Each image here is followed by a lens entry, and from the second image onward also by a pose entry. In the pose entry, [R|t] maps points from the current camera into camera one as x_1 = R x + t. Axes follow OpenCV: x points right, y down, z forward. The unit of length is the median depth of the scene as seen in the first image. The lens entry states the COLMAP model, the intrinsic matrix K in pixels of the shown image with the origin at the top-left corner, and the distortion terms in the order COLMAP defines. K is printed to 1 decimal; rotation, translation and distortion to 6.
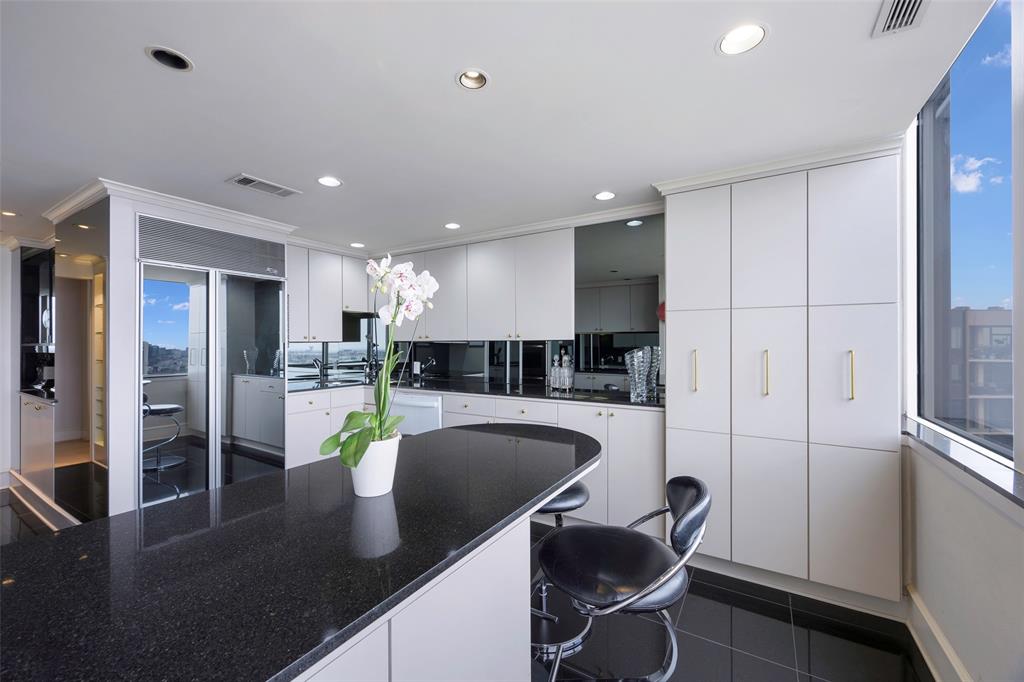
lens RADIAL K [[413.8, 0, 512.0], [0, 413.8, 341.0], [0, 0, 1]] dist [0.000438, 0.000246]
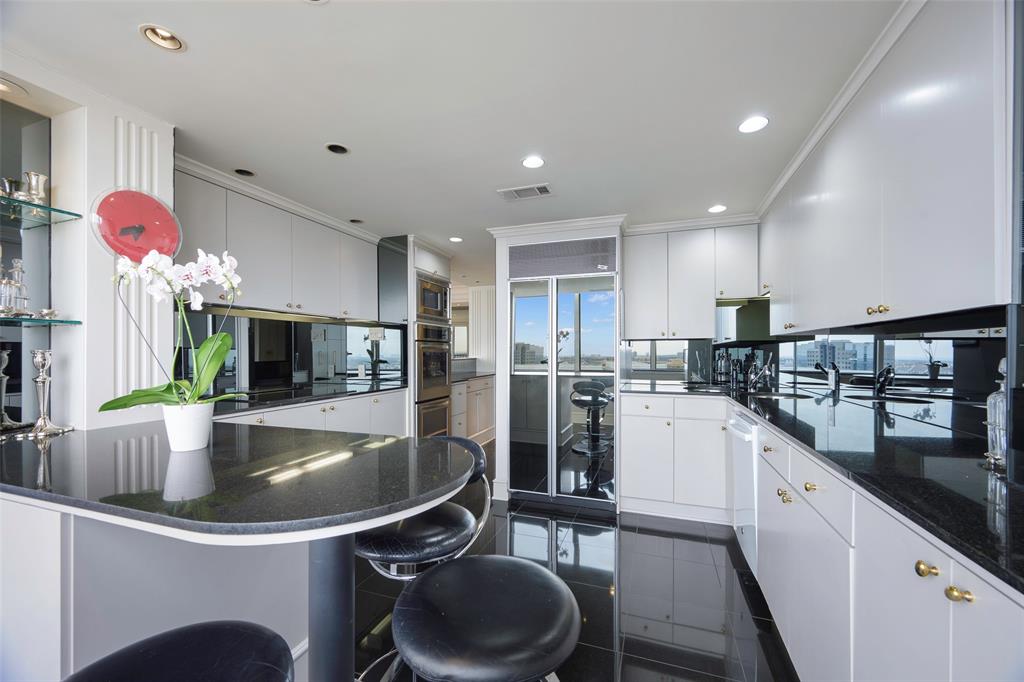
lens RADIAL K [[413.8, 0, 512.0], [0, 413.8, 341.0], [0, 0, 1]] dist [0.000438, 0.000246]
pose [[0.213048, -0.019047, -0.976856, 0.322852], [0.004174, 0.999819, -0.018585, 0.024394], [0.977033, -0.000118, 0.213089, 0.542465]]
